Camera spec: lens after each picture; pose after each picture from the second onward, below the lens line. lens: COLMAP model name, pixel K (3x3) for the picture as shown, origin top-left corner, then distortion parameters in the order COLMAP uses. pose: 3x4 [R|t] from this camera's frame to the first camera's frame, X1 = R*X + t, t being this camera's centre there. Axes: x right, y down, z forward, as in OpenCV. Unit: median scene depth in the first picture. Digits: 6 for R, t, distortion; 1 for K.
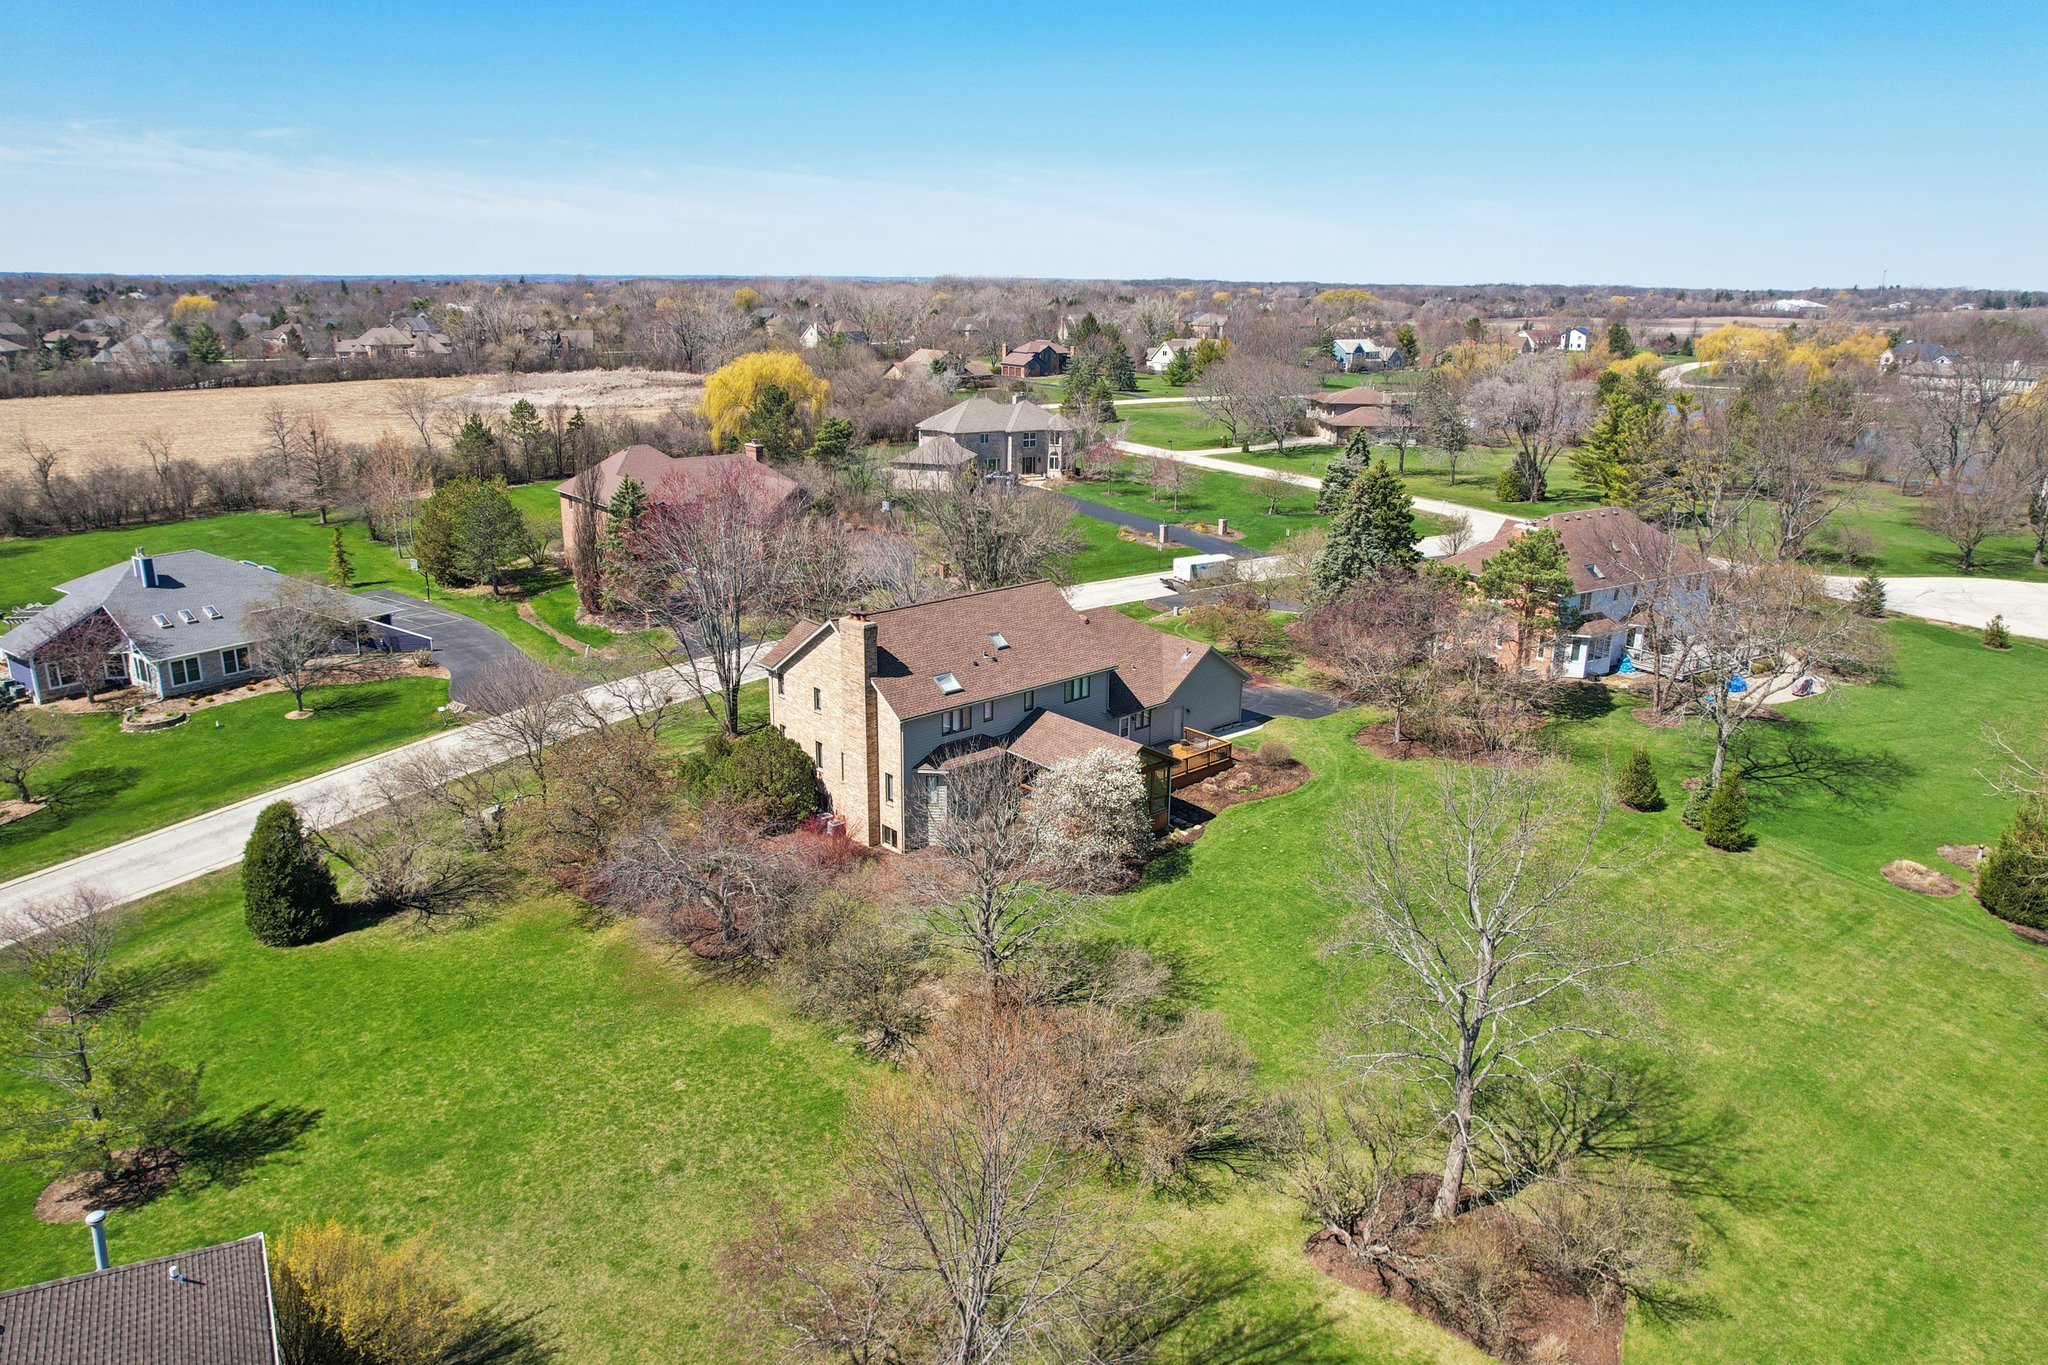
lens RADIAL K [[1347.3, 0, 1011.8], [0, 1347.3, 636.0], [0, 0, 1]] dist [-0.085530, 0.071774]
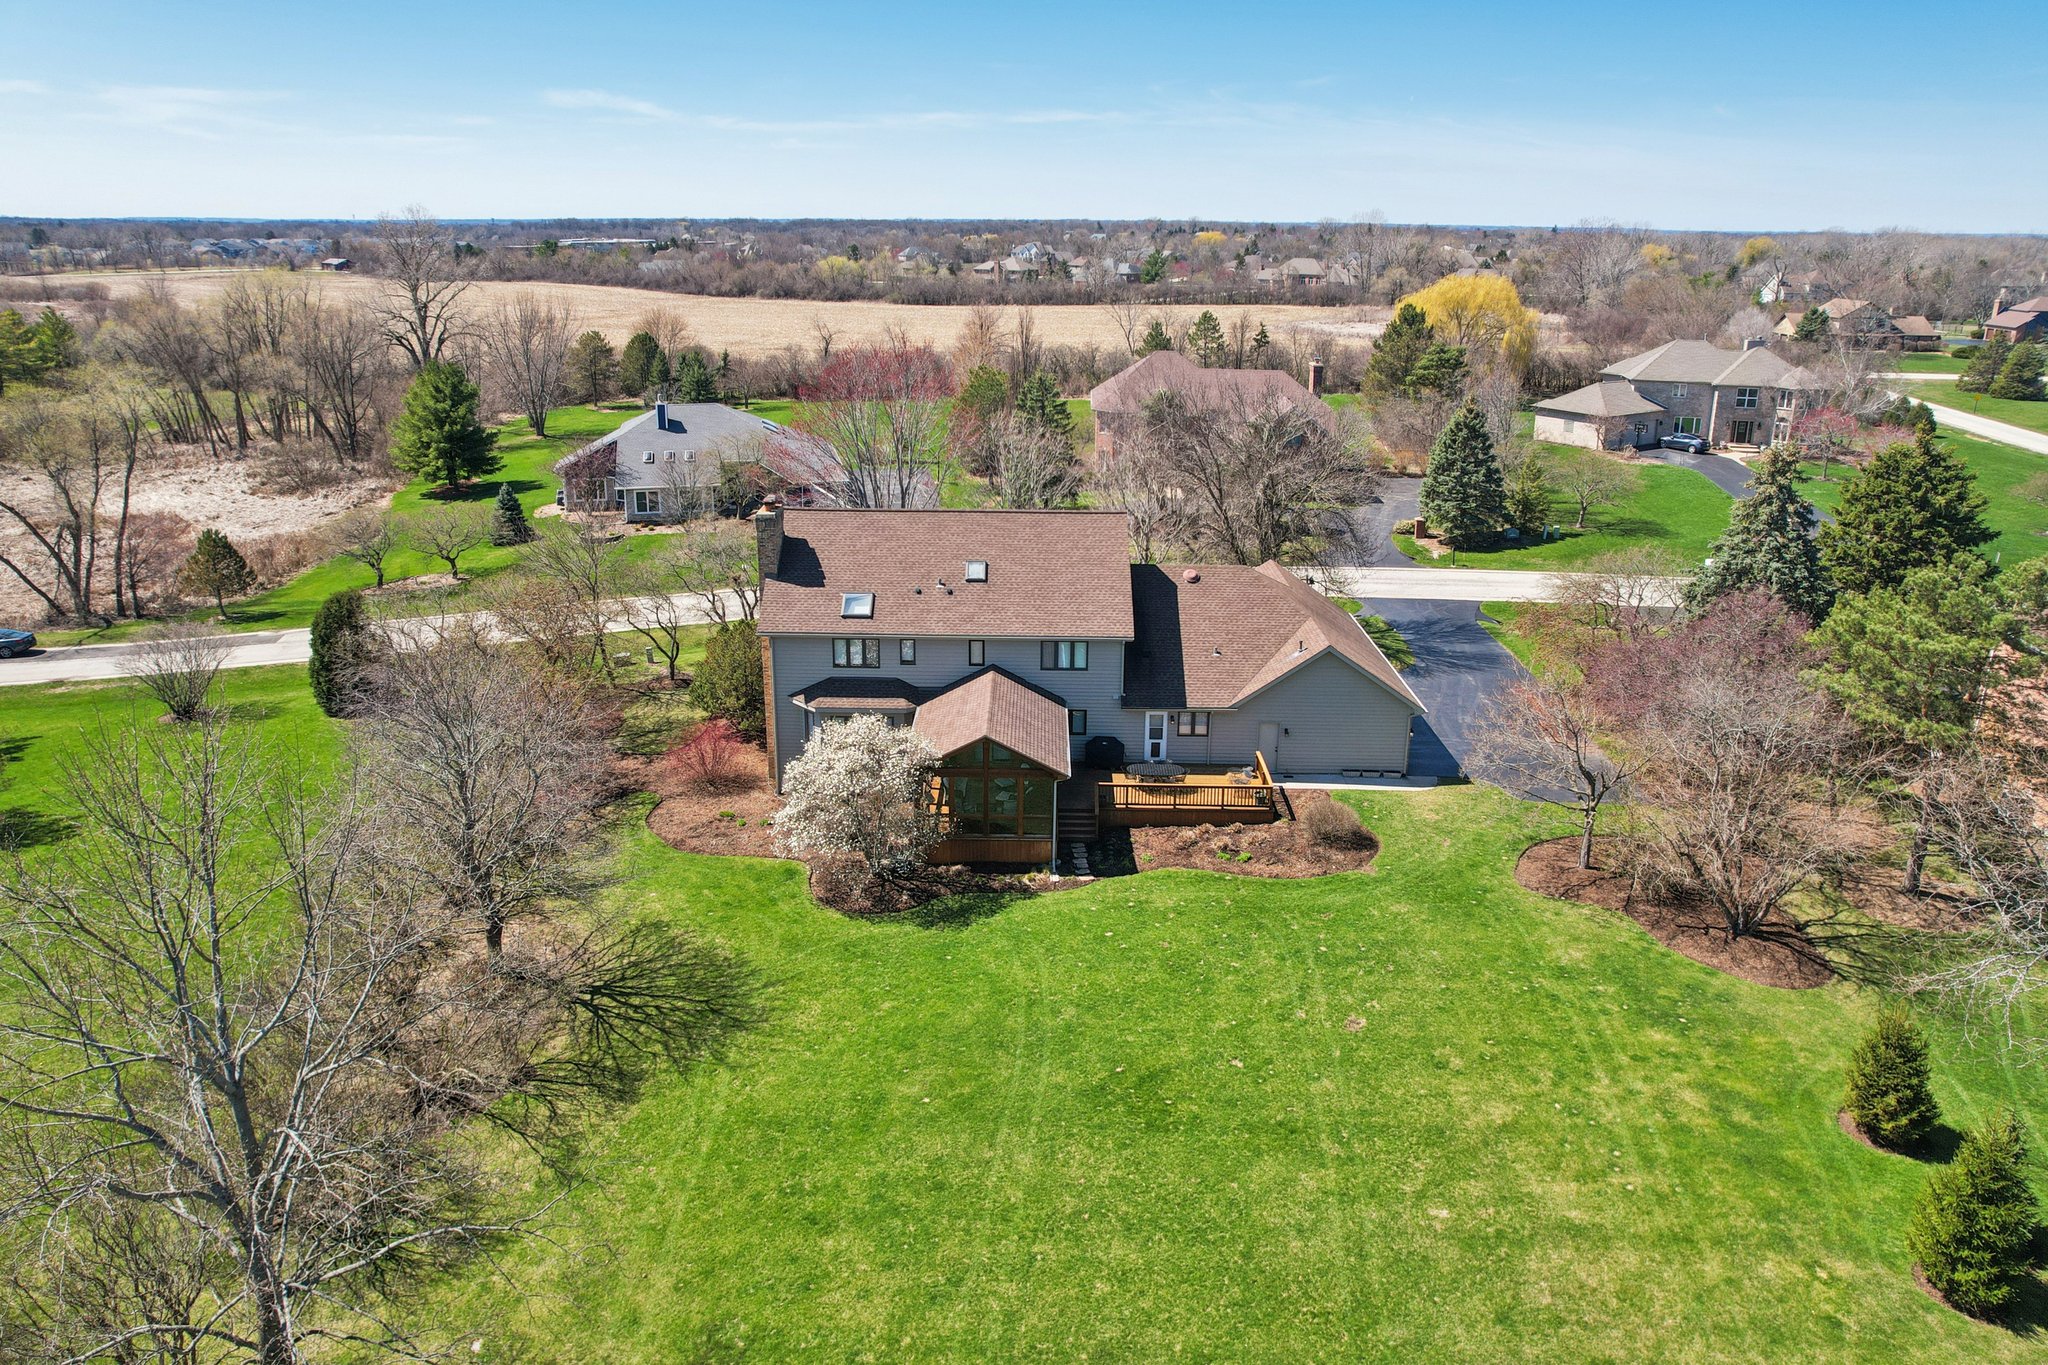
lens RADIAL K [[1347.3, 0, 1011.8], [0, 1347.3, 636.0], [0, 0, 1]] dist [-0.085530, 0.071774]
pose [[0.740912, 0.194941, -0.642687, 0.238633], [-0.173081, 0.980046, 0.097736, -0.018194], [0.648916, 0.038823, 0.759869, 0.199797]]
